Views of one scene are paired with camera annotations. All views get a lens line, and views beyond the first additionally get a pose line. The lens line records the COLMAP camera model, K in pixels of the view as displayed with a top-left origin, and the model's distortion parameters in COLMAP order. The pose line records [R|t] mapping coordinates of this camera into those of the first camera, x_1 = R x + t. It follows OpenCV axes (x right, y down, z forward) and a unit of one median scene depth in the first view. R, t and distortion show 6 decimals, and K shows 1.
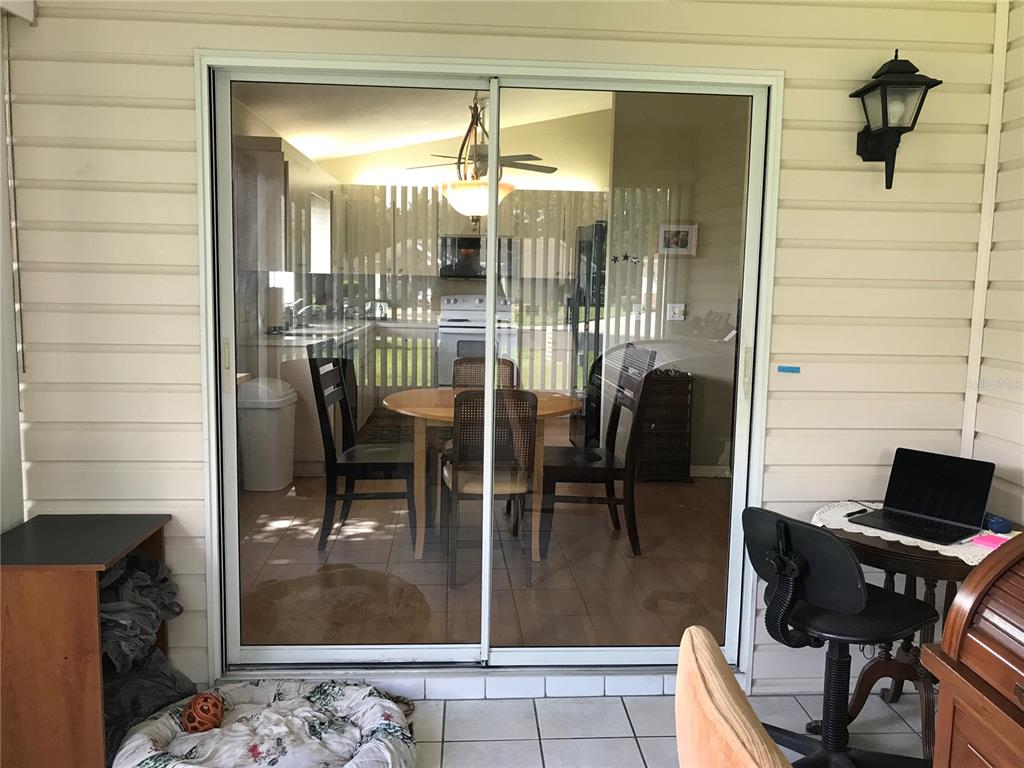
lens RADIAL K [[846.3, 0, 512.0], [0, 846.3, 384.0], [0, 0, 1]] dist [0.017106, -0.016910]
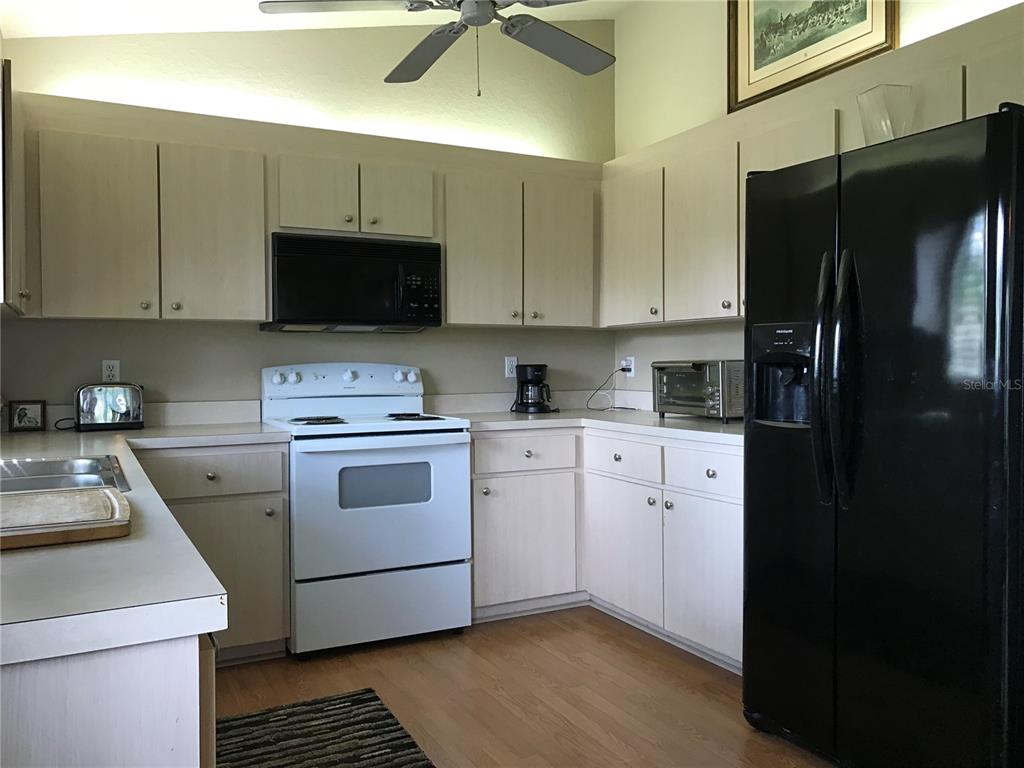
lens RADIAL K [[828.7, 0, 512.0], [0, 828.7, 384.0], [0, 0, 1]] dist [0.010457, -0.137148]
pose [[0.897147, -0.031824, 0.440584, -0.162756], [0.076395, 0.993550, -0.083797, -0.050292], [-0.435076, 0.108837, 0.893792, 0.572175]]
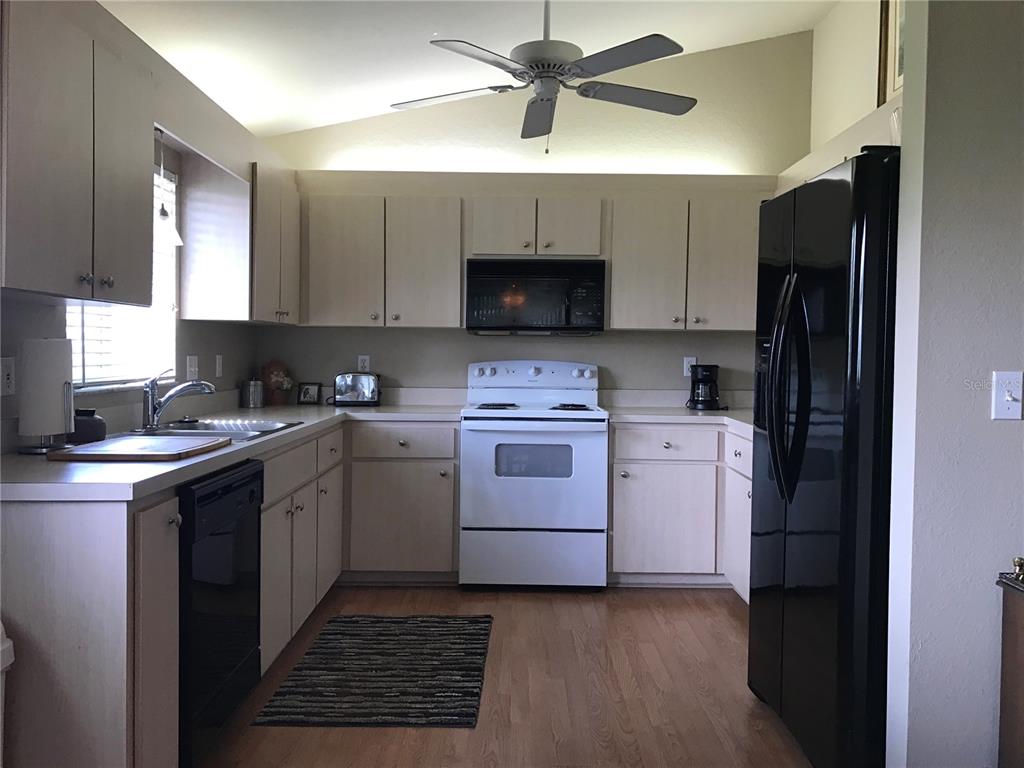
lens RADIAL K [[846.3, 0, 512.0], [0, 846.3, 384.0], [0, 0, 1]] dist [0.017106, -0.016910]
pose [[0.998604, -0.002861, -0.052740, -0.025354], [-0.001784, 0.996135, -0.087818, -0.041143], [0.052787, 0.087789, 0.994739, 0.450392]]
